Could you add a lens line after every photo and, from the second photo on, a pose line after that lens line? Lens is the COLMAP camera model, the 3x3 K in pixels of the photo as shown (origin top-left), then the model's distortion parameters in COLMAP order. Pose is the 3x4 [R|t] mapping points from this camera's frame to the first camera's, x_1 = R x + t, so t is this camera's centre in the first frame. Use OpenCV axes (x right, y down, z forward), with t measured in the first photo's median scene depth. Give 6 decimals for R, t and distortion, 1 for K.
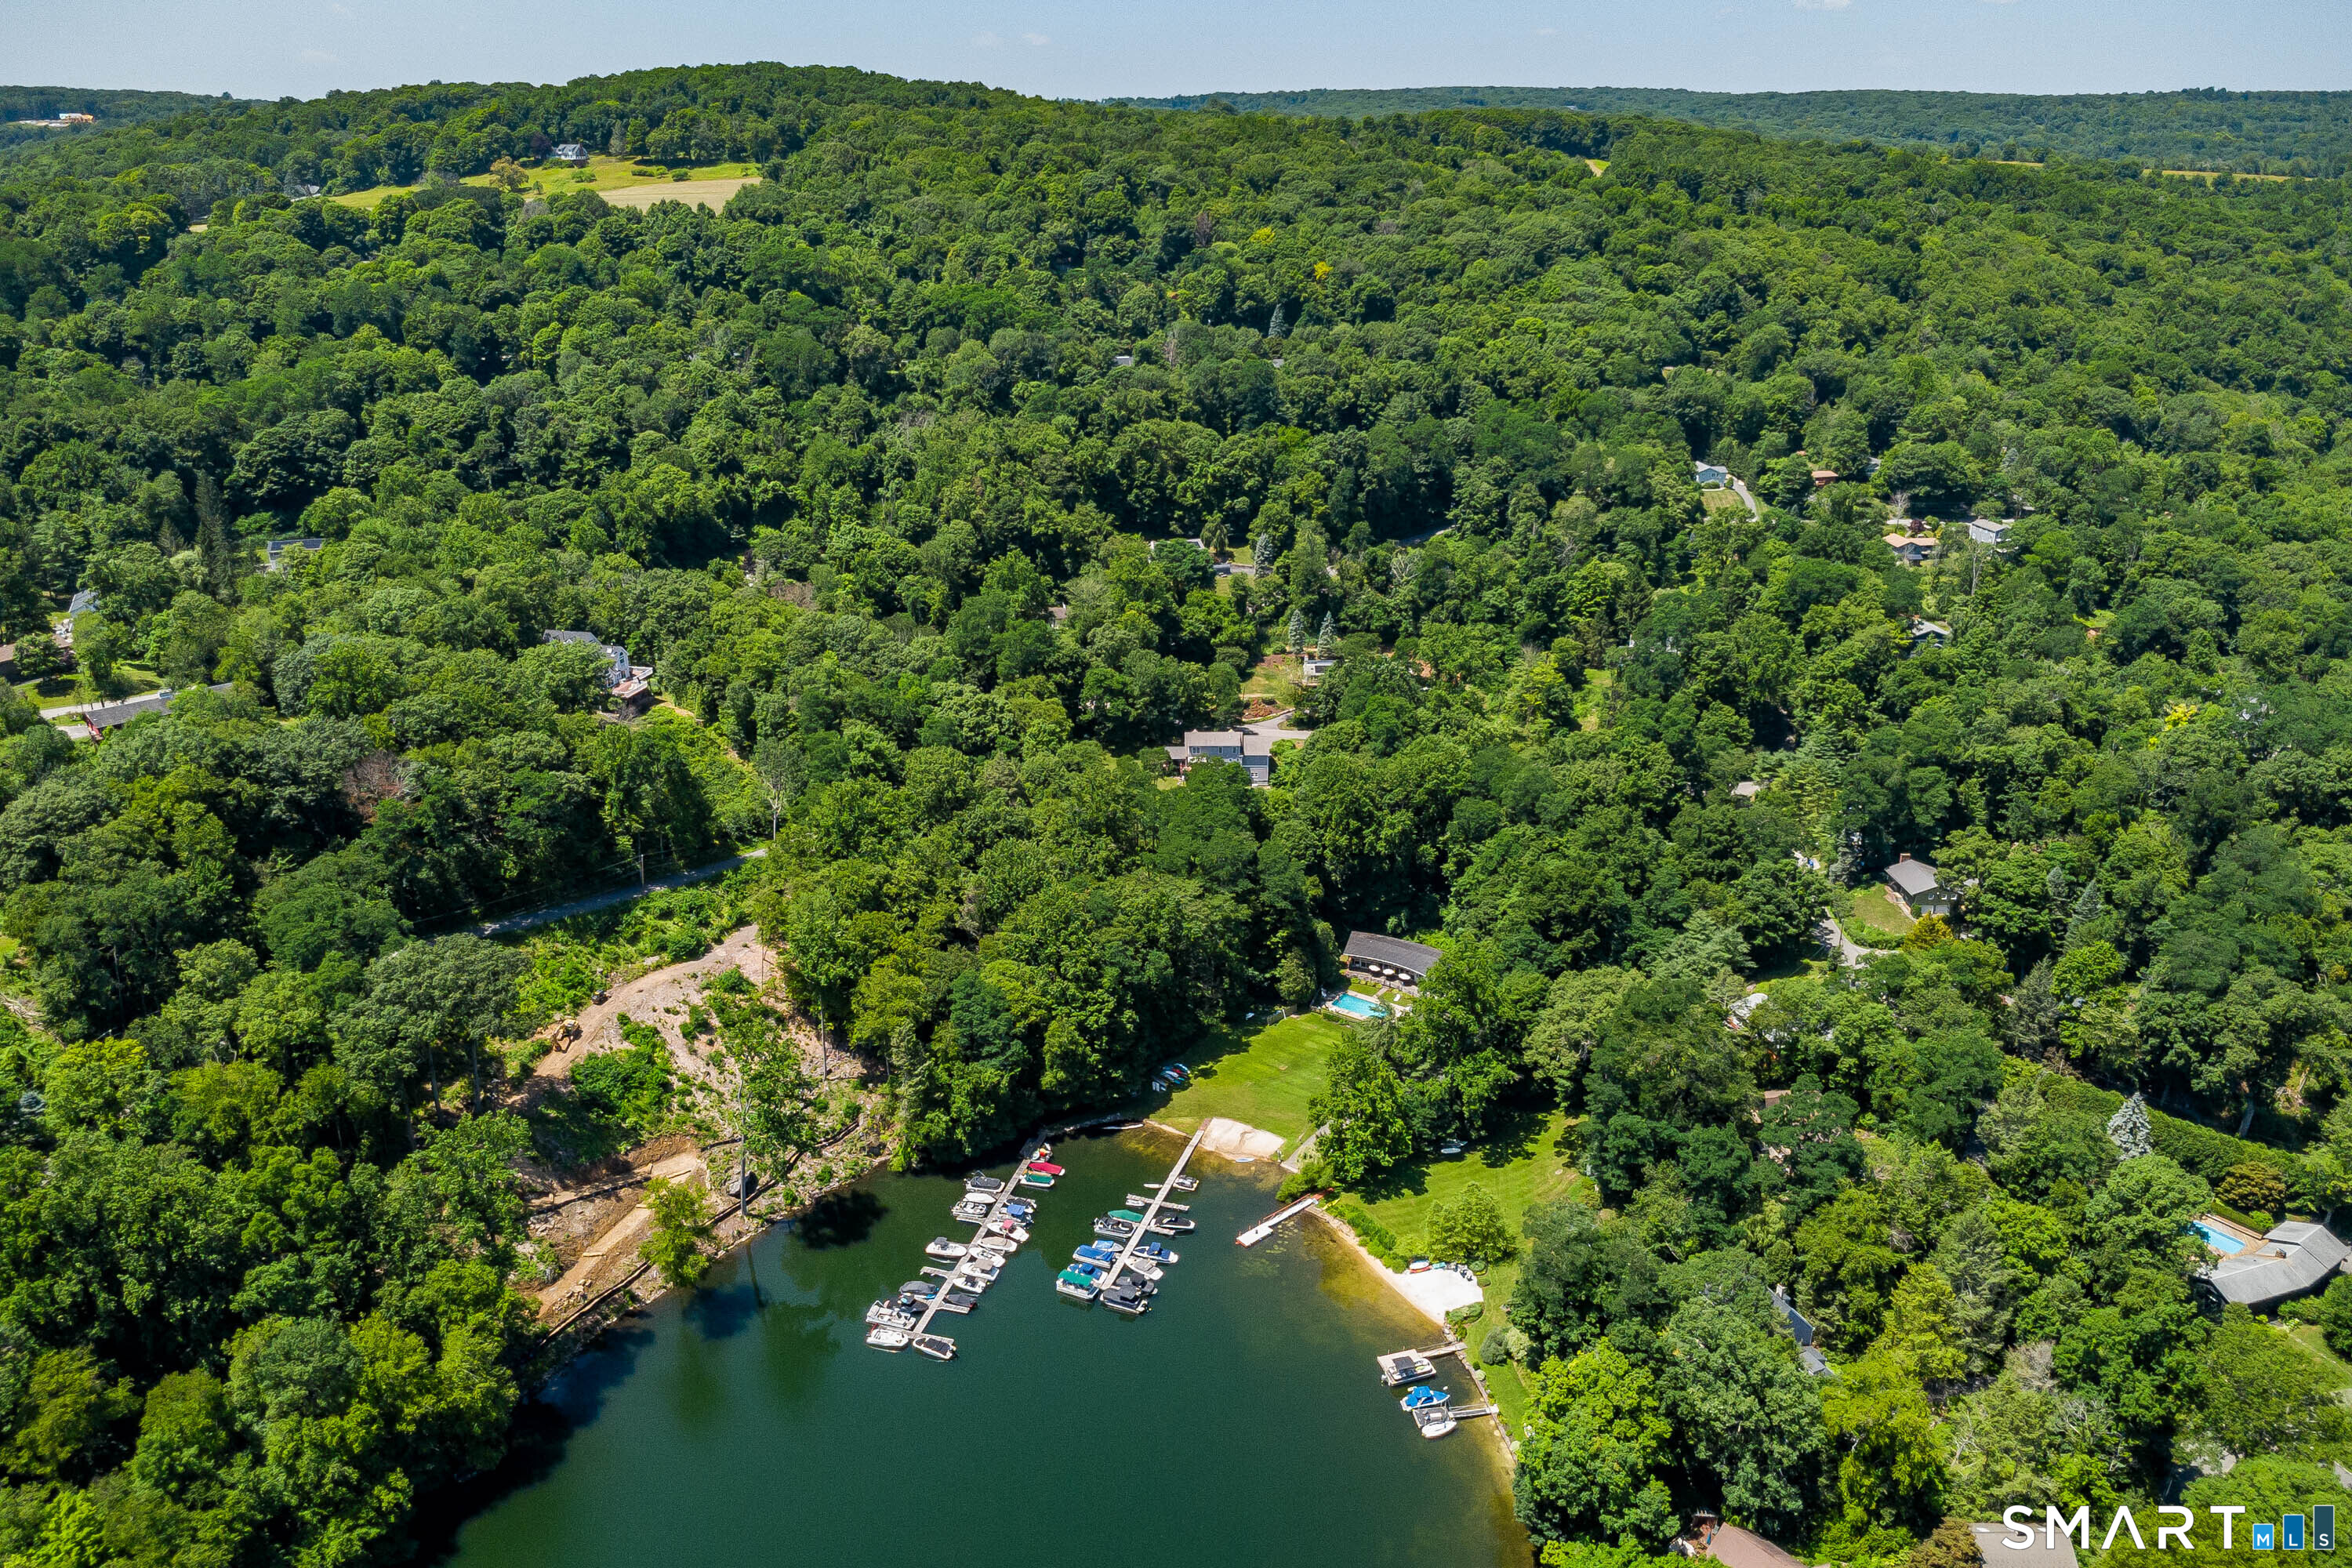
lens RADIAL K [[1551.6, 0, 1176.0], [0, 1551.6, 784.0], [0, 0, 1]] dist [-0.090600, 0.000193]
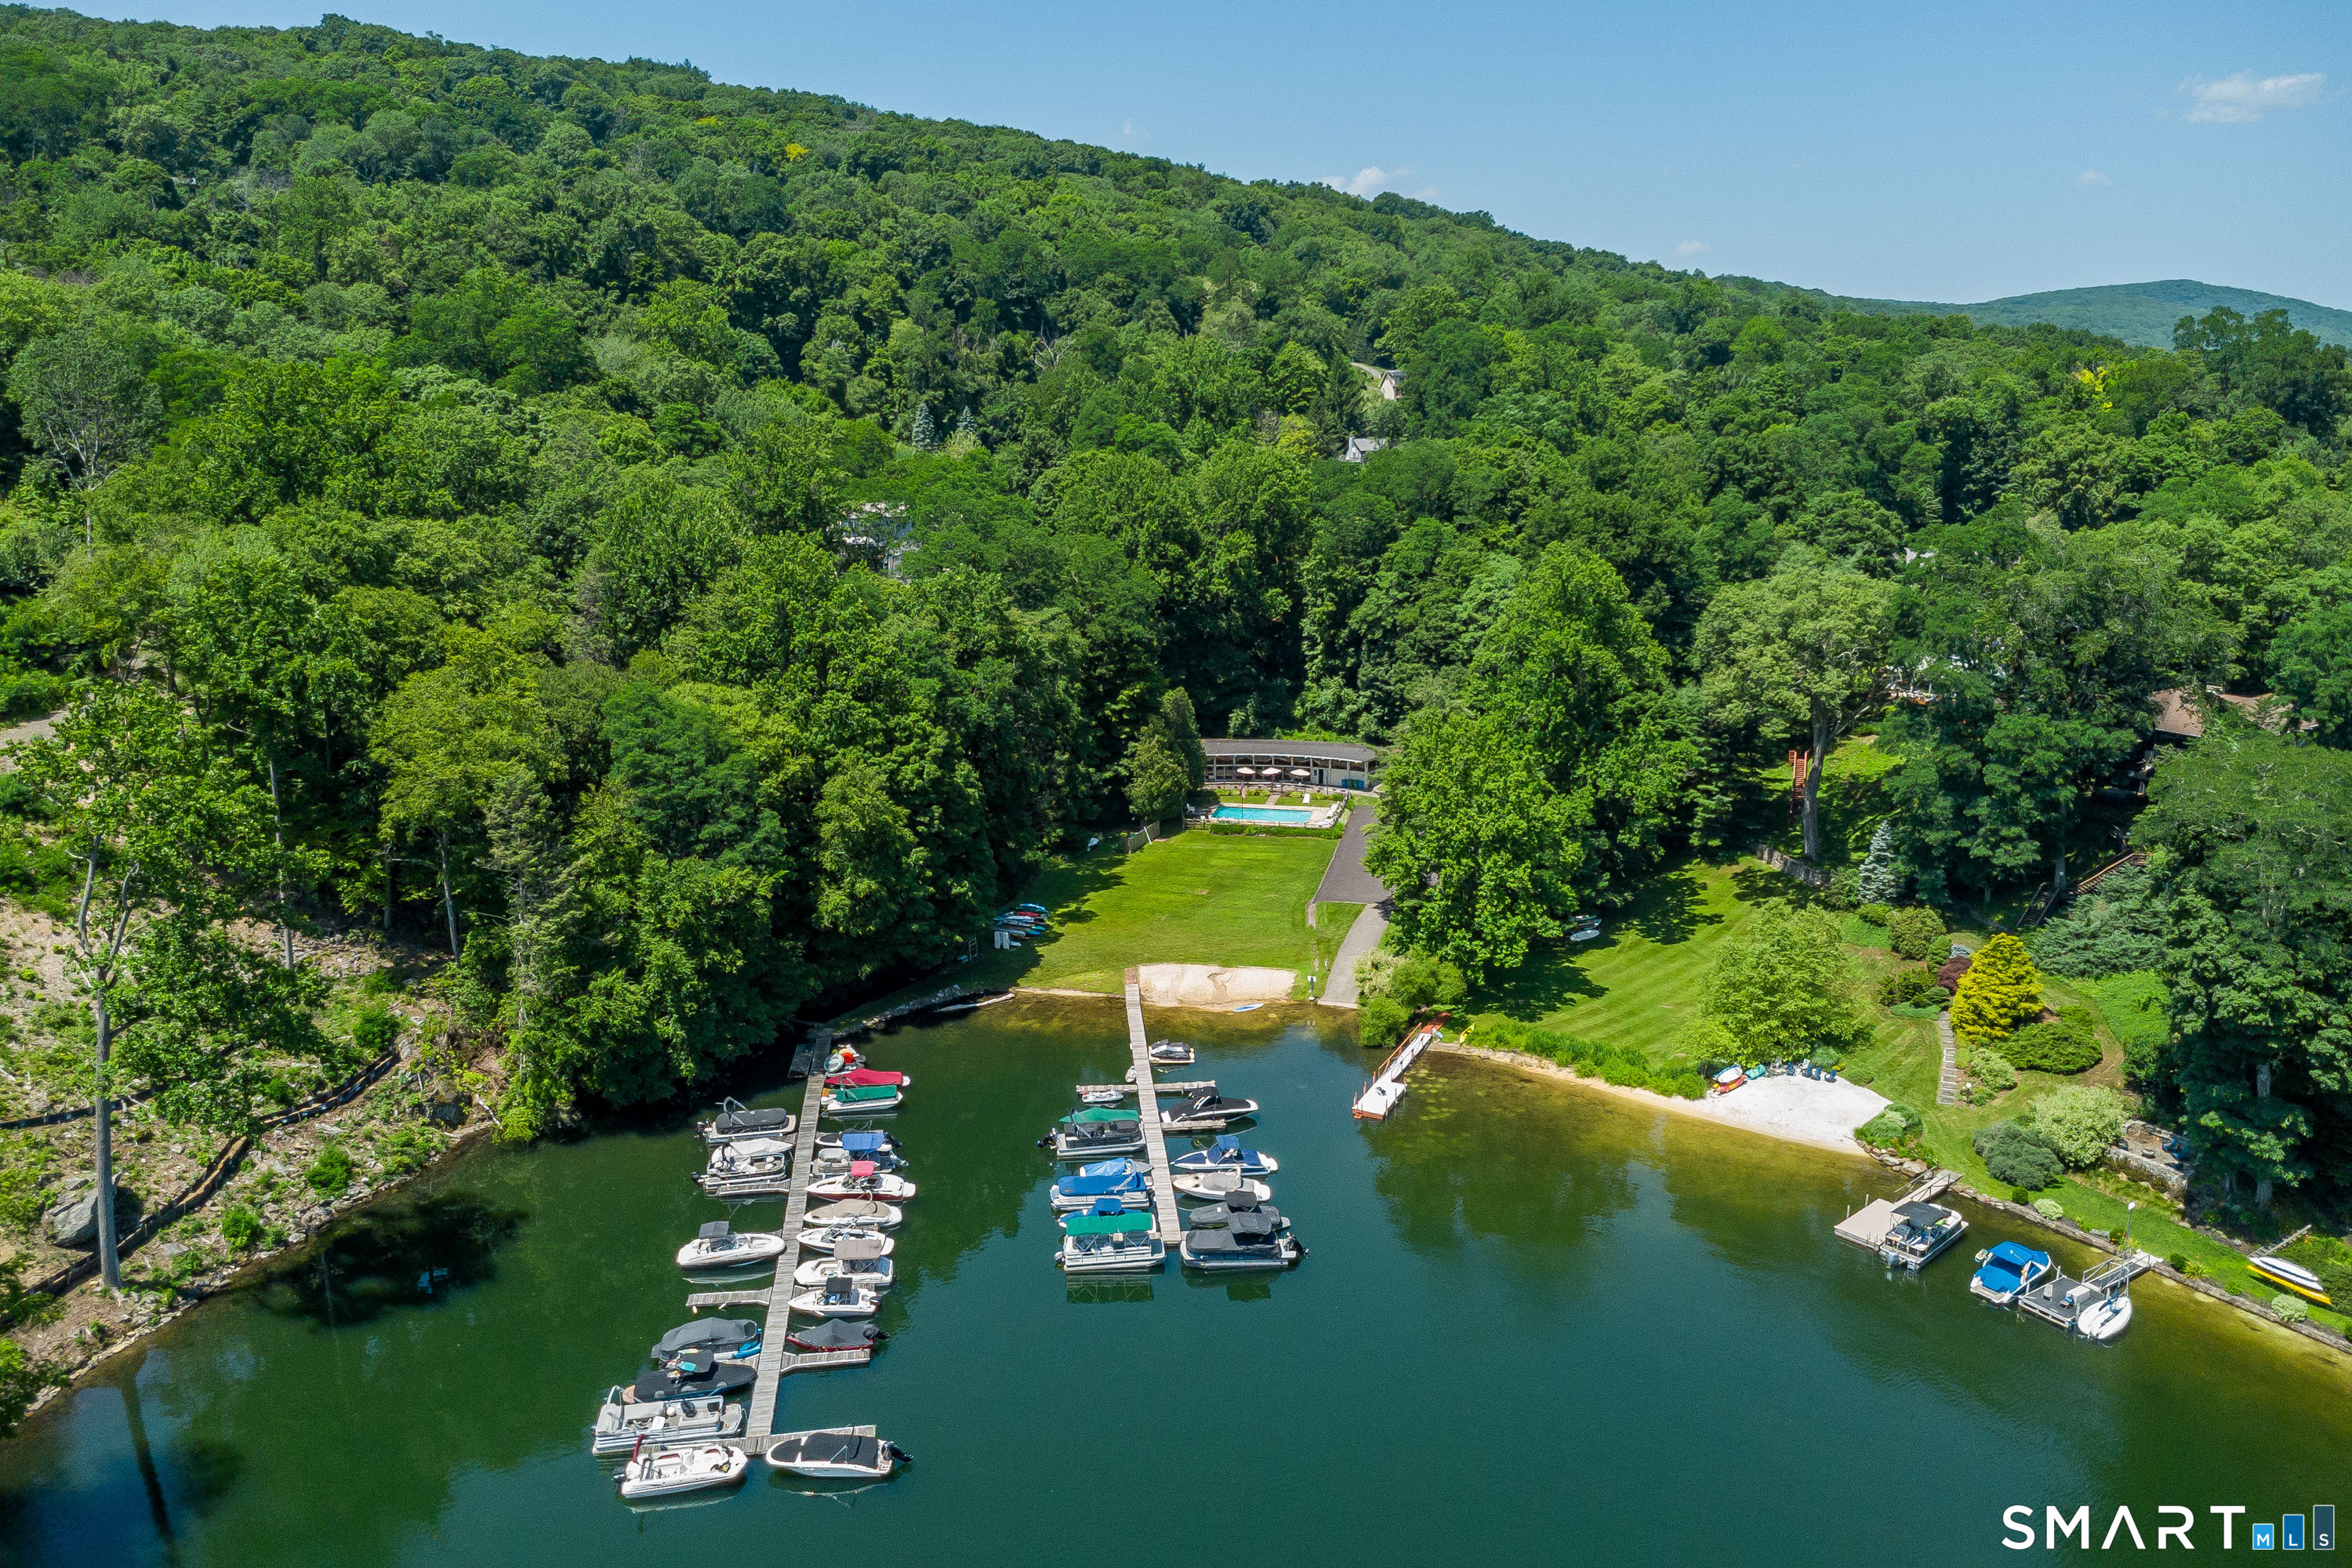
lens RADIAL K [[1635.5, 0, 1175.0], [0, 1635.5, 717.2], [0, 0, 1]] dist [0.002261, -0.035831]
pose [[0.917989, -0.078004, 0.388858, -0.180795], [0.141000, 0.980602, -0.136156, 0.224012], [-0.370694, 0.179819, 0.911181, 0.513828]]
